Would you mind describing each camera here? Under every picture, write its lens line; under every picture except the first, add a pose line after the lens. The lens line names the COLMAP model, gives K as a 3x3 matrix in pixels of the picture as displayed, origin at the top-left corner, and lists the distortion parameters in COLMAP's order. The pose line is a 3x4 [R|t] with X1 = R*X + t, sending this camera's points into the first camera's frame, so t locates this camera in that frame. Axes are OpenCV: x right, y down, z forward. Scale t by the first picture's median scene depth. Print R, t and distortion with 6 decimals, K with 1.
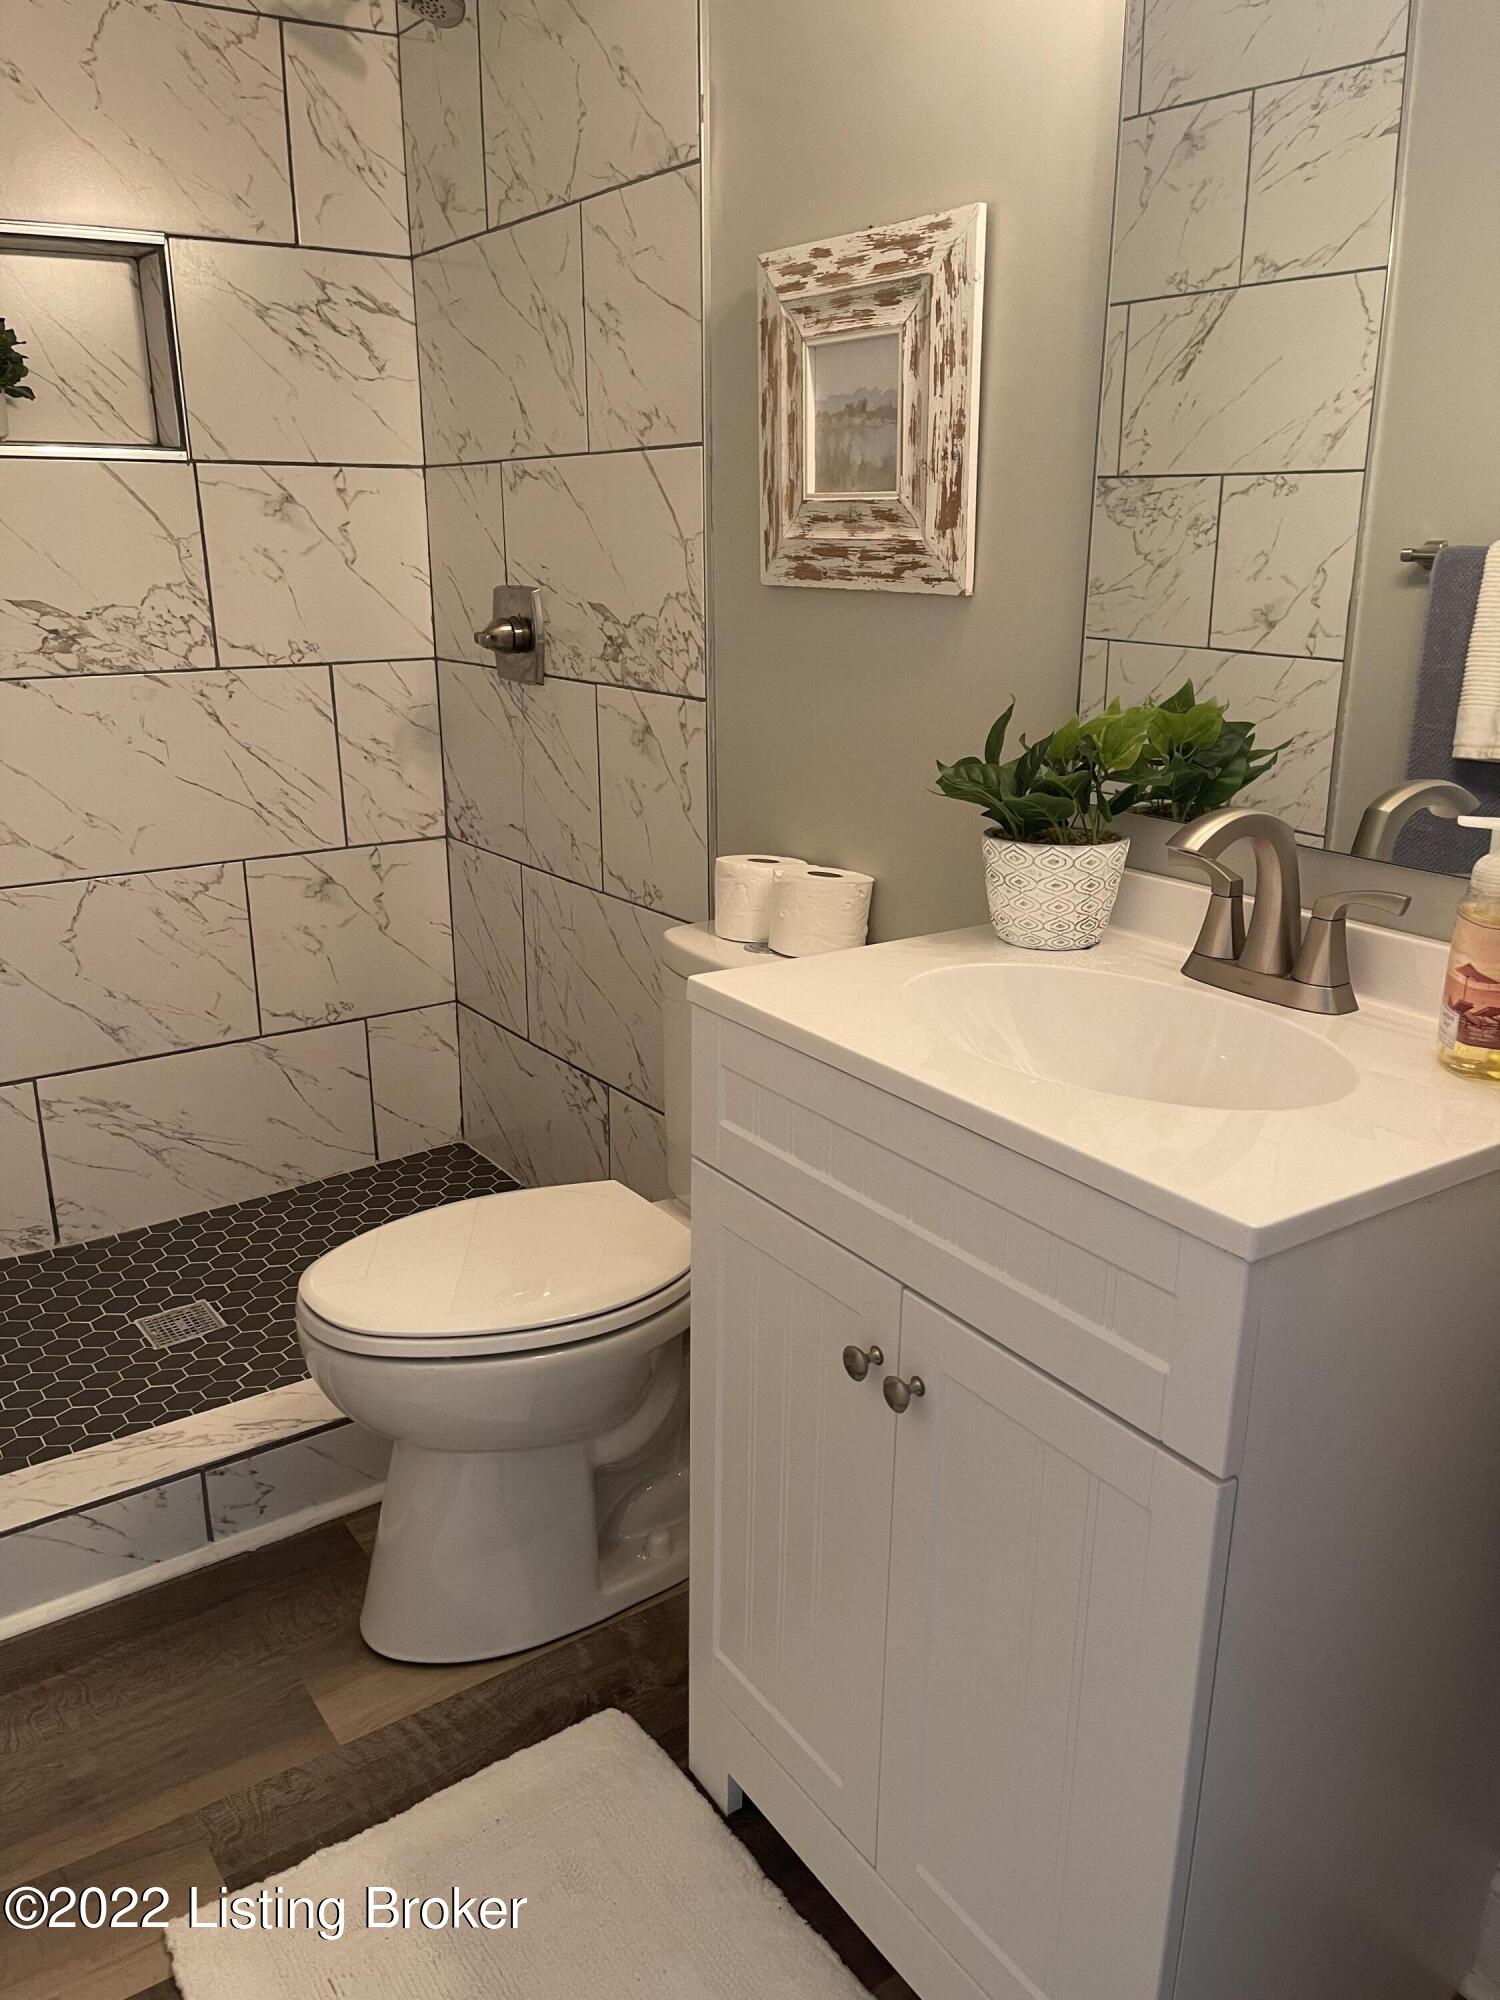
lens RADIAL K [[1532.0, 0, 750.0], [0, 1532.0, 1000.0], [0, 0, 1]] dist [0.033600, -0.009193]
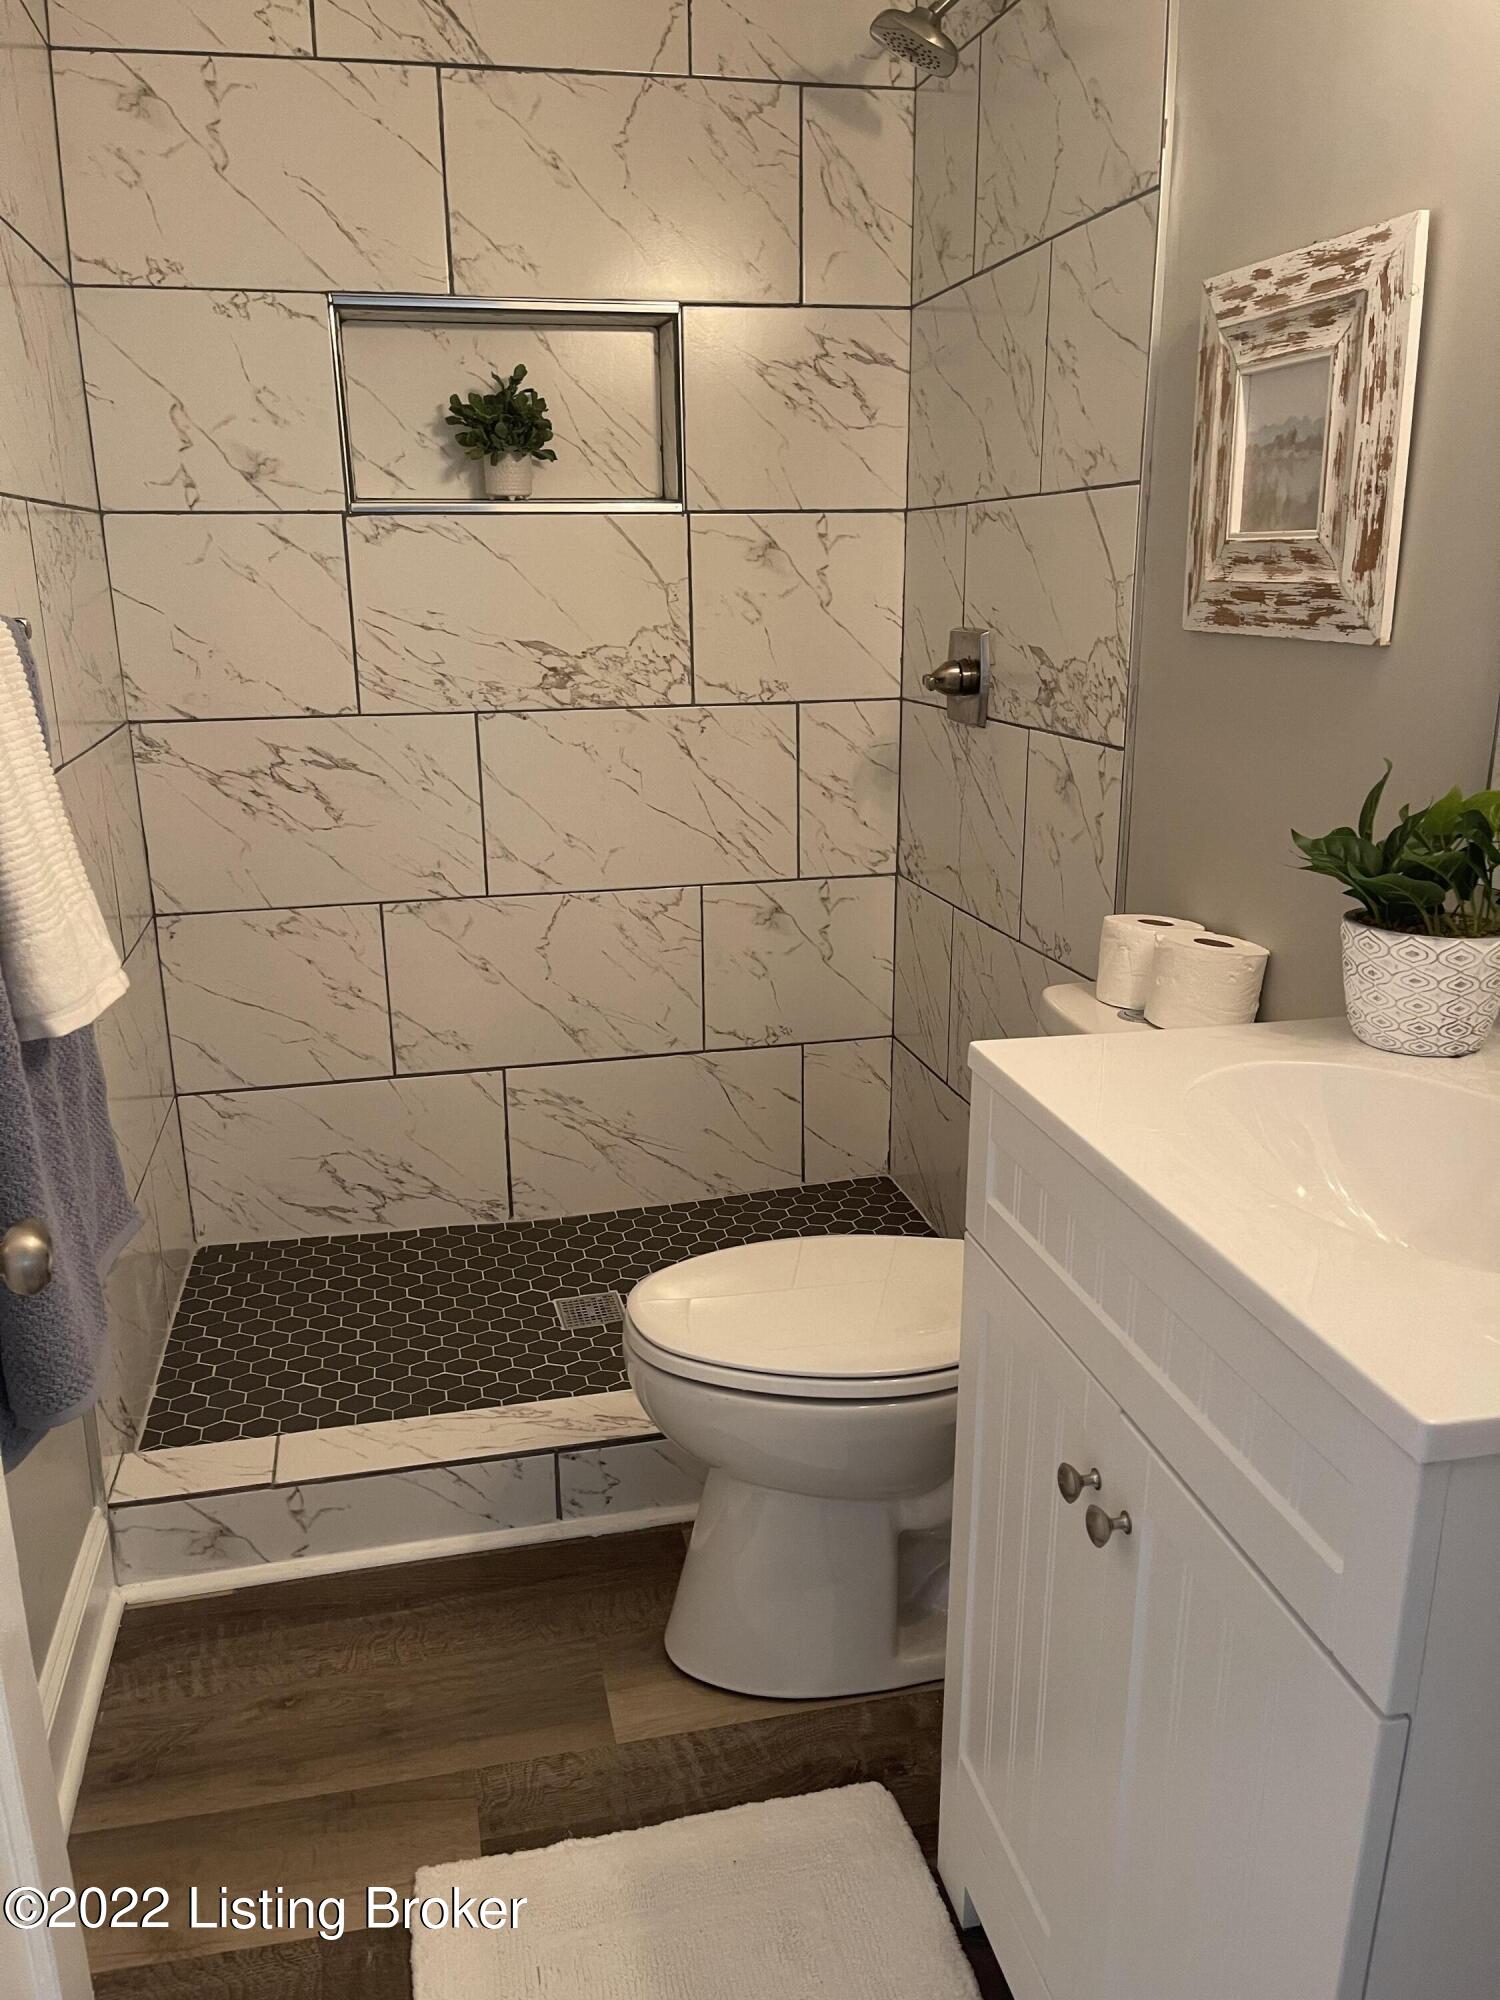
lens RADIAL K [[1525.1, 0, 750.2], [0, 1525.1, 1002.2], [0, 0, 1]] dist [0.072889, -0.096413]
pose [[0.929747, 0.093507, -0.356127, 0.119320], [-0.100142, 0.994973, -0.000196, -0.018513], [0.354318, 0.035845, 0.934438, 0.039716]]
